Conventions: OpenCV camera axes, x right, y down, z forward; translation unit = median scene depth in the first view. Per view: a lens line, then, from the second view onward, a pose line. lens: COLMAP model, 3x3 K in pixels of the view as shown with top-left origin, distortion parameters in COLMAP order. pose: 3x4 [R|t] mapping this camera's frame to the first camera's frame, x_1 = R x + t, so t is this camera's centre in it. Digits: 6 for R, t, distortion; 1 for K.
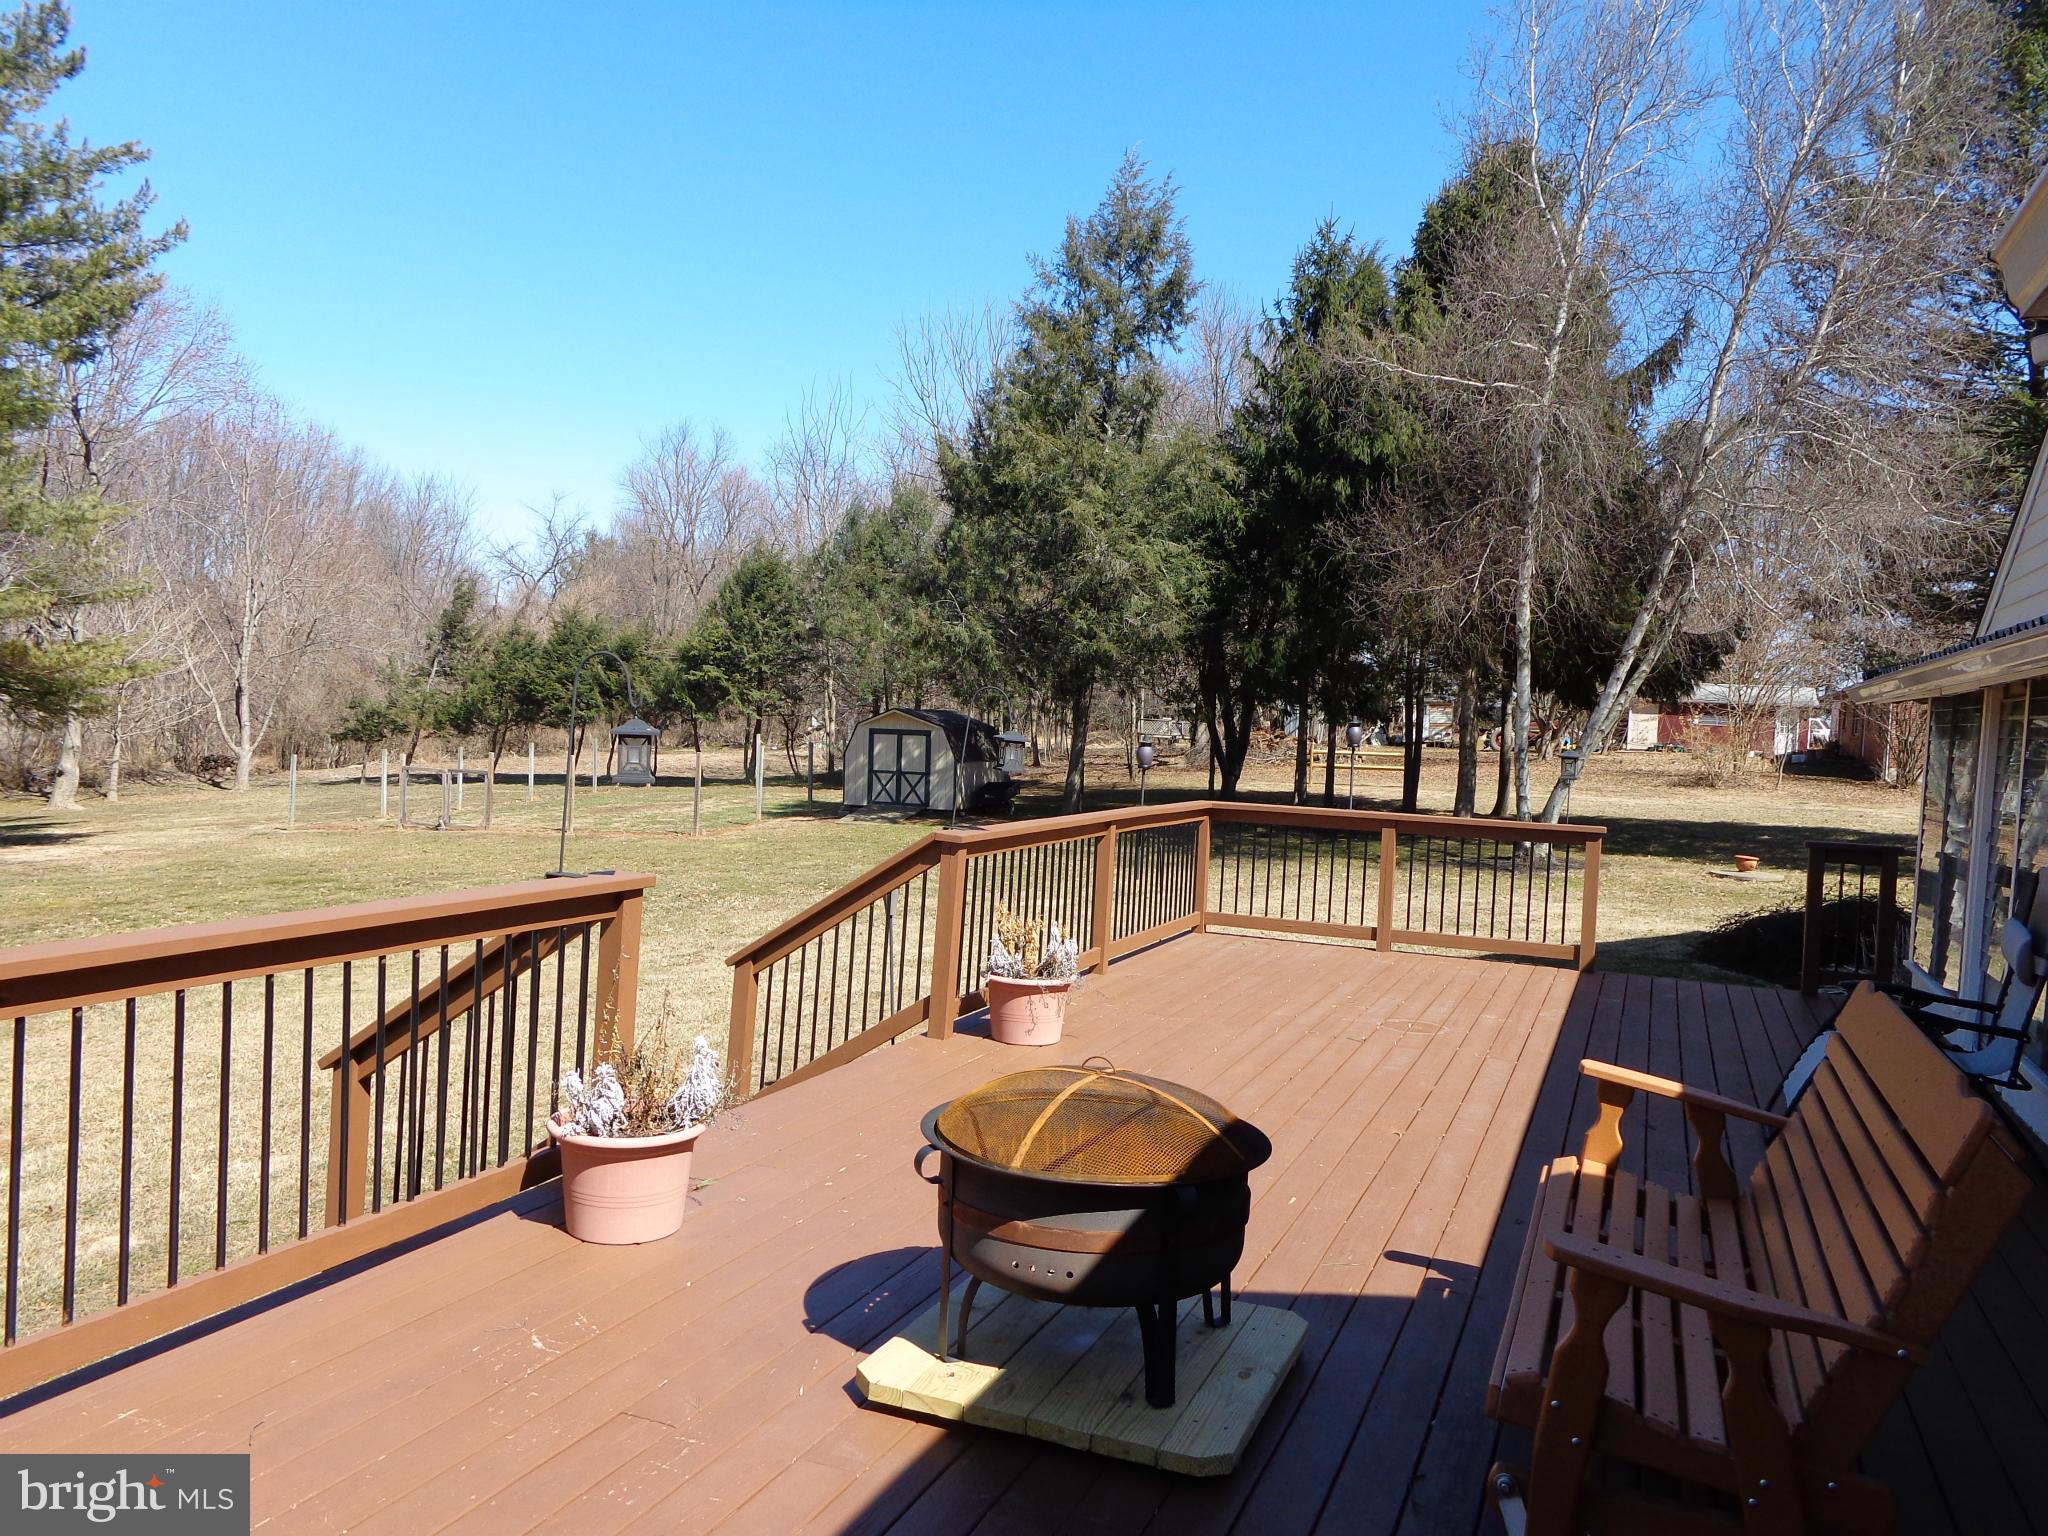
lens RADIAL K [[1528.2, 0, 1035.2], [0, 1528.2, 759.5], [0, 0, 1]] dist [-0.000601, 0.003208]
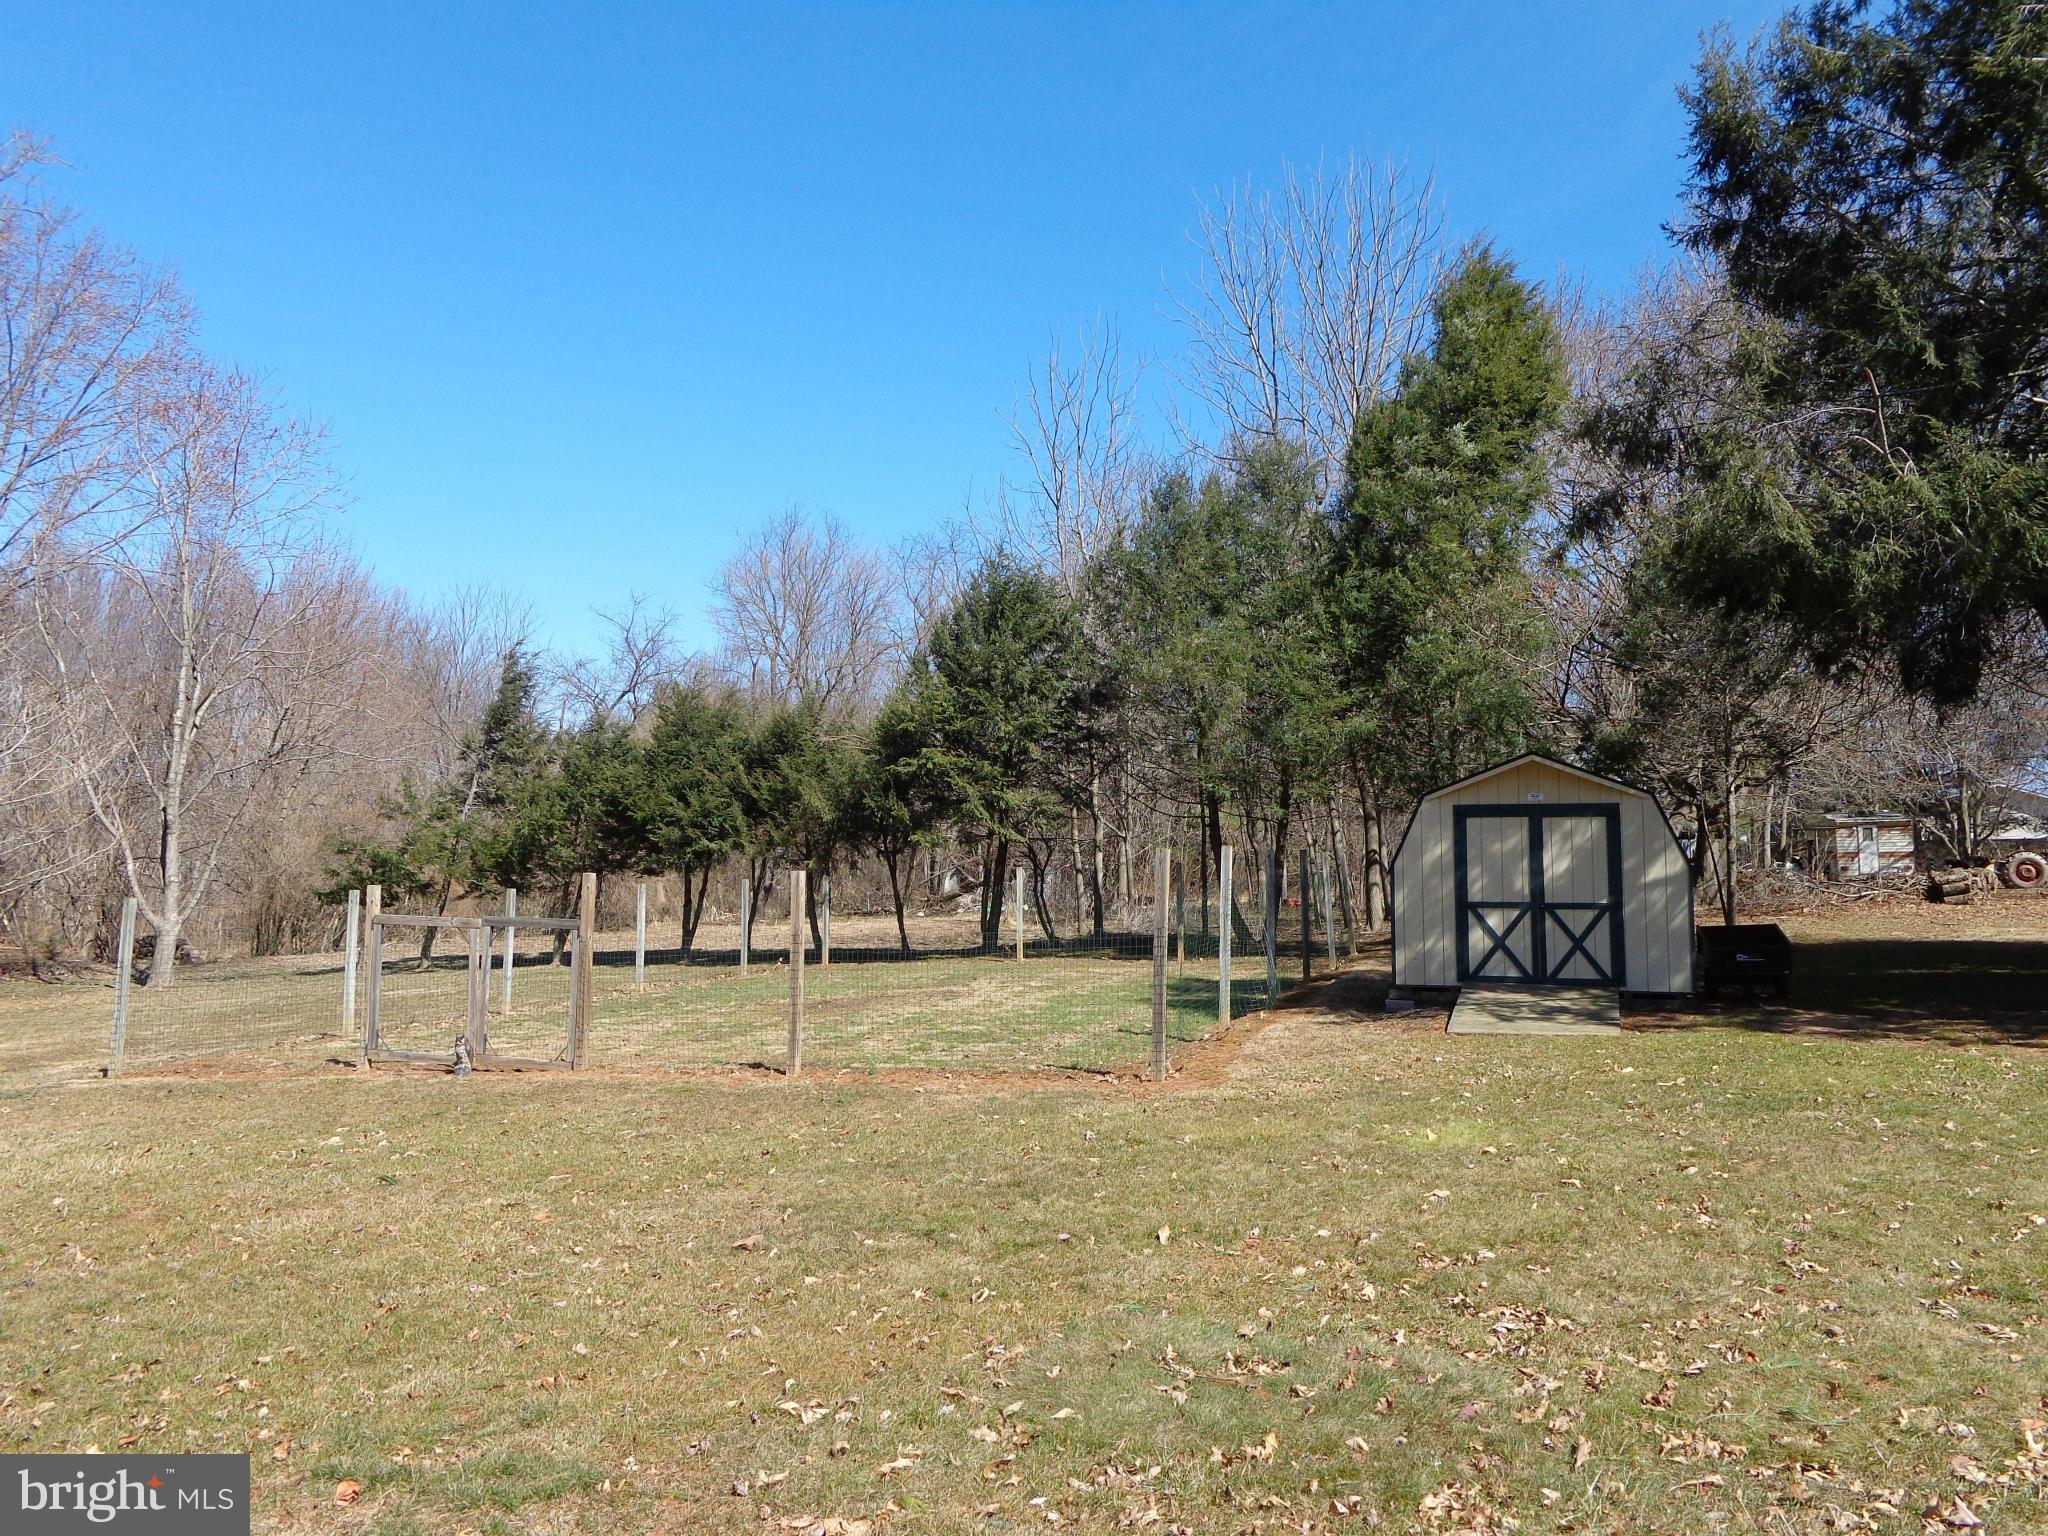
lens RADIAL K [[1528.2, 0, 1035.2], [0, 1528.2, 759.5], [0, 0, 1]] dist [-0.000601, 0.003208]
pose [[0.999227, -0.028513, -0.027064, -0.144597], [0.025204, 0.992977, -0.115591, 0.009141], [0.030170, 0.114819, 0.992928, 0.382489]]
